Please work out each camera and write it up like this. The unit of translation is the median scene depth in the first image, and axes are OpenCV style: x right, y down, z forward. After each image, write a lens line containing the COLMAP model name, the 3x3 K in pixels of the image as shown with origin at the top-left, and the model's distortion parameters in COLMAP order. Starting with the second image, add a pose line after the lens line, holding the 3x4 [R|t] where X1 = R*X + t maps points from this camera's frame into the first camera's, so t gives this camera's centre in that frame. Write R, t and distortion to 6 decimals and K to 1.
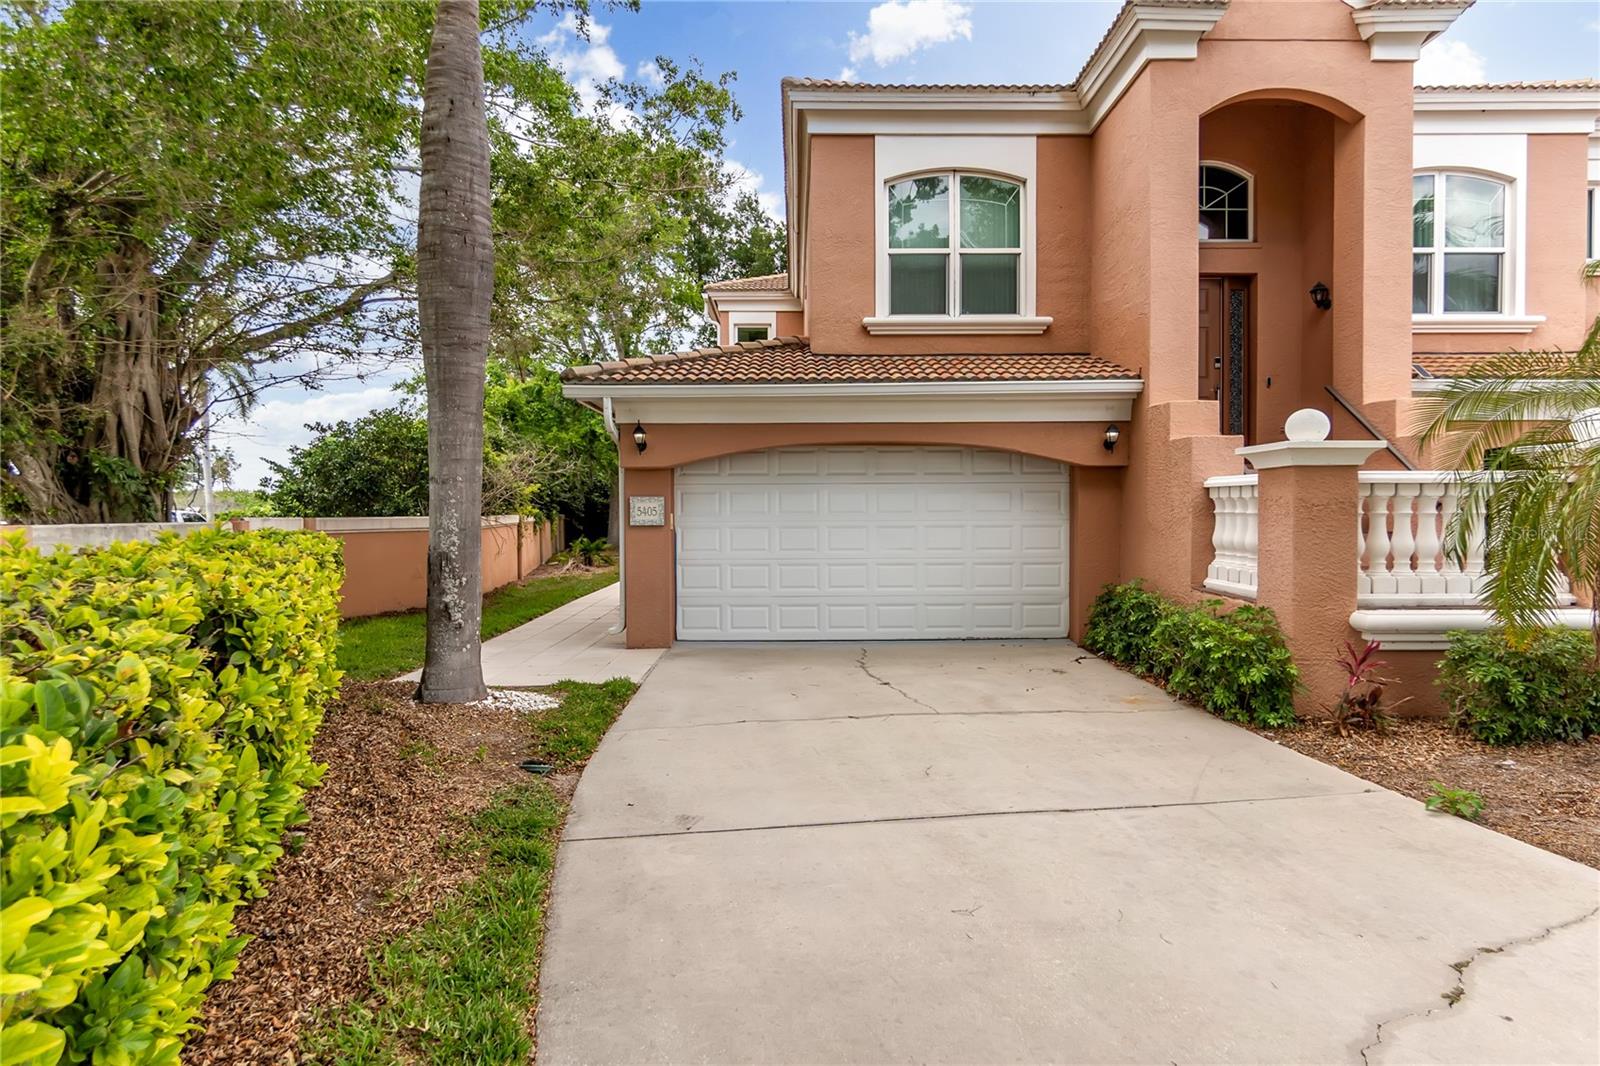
lens RADIAL K [[836.2, 0, 800.1], [0, 836.2, 526.1], [0, 0, 1]] dist [0.003941, 0.002373]
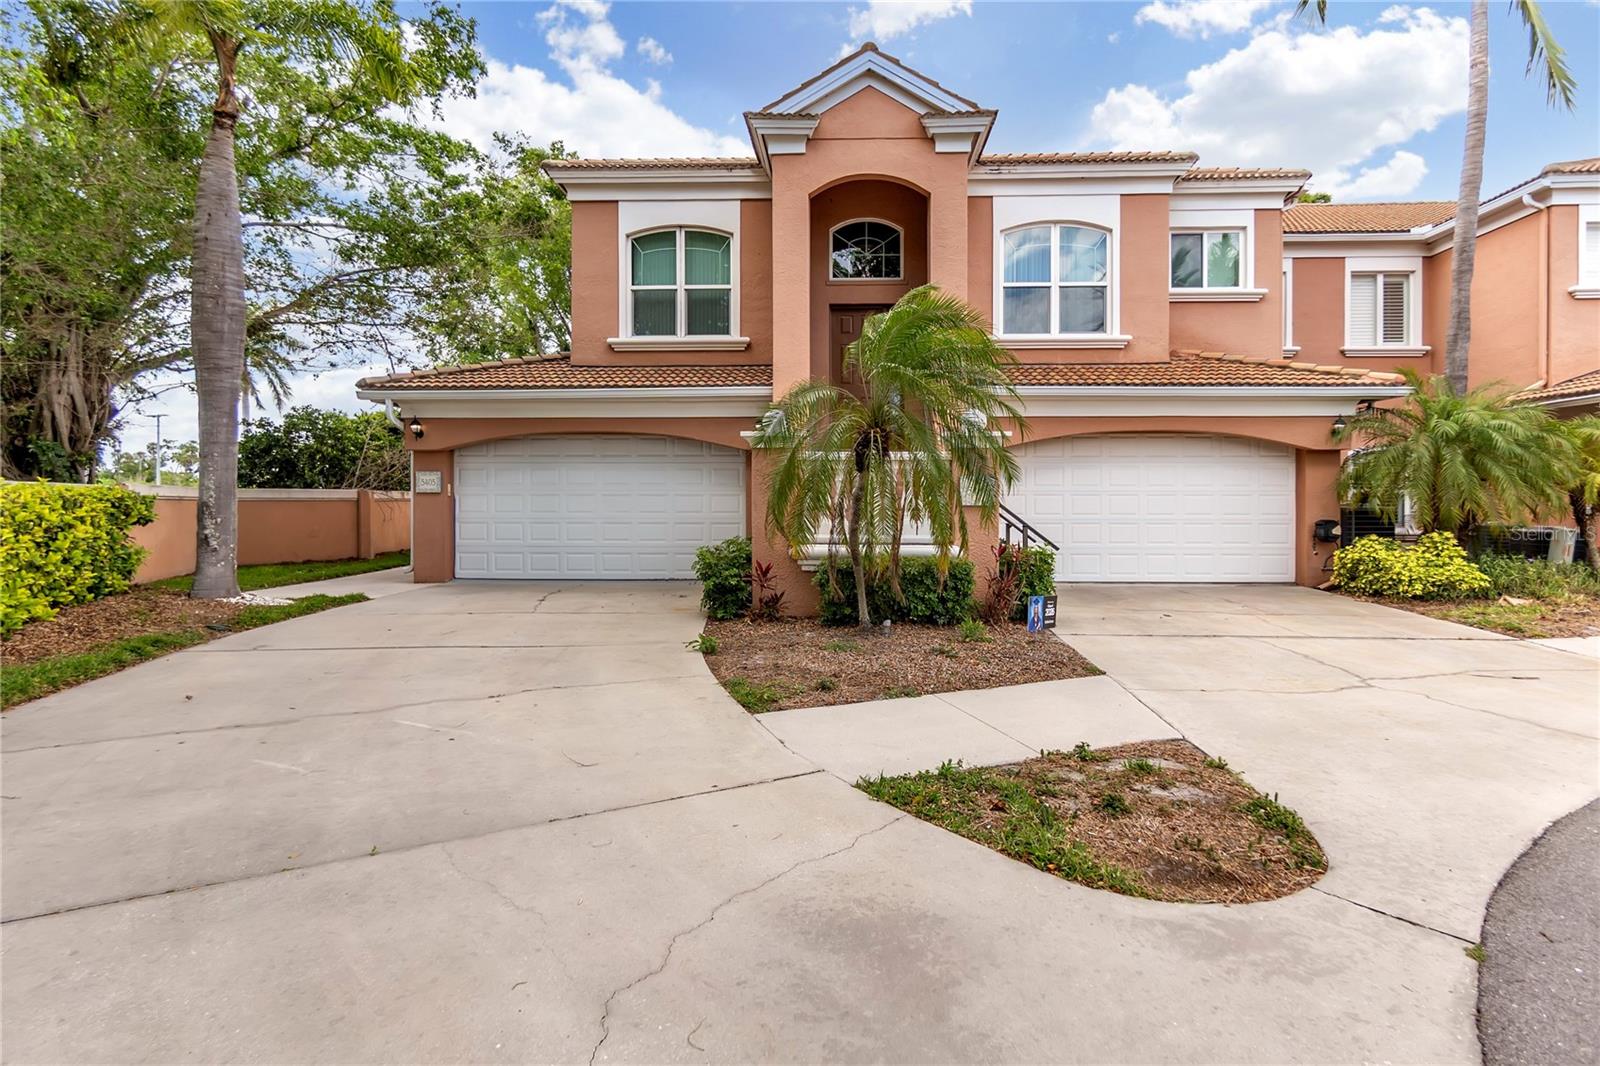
lens RADIAL K [[836.2, 0, 839.2], [0, 836.2, 504.4], [0, 0, 1]] dist [0.003941, 0.002373]
pose [[0.998453, 0.006770, -0.055194, 0.561257], [-0.007579, 0.999867, -0.014461, 0.033556], [0.055089, 0.014857, 0.998371, -0.327947]]
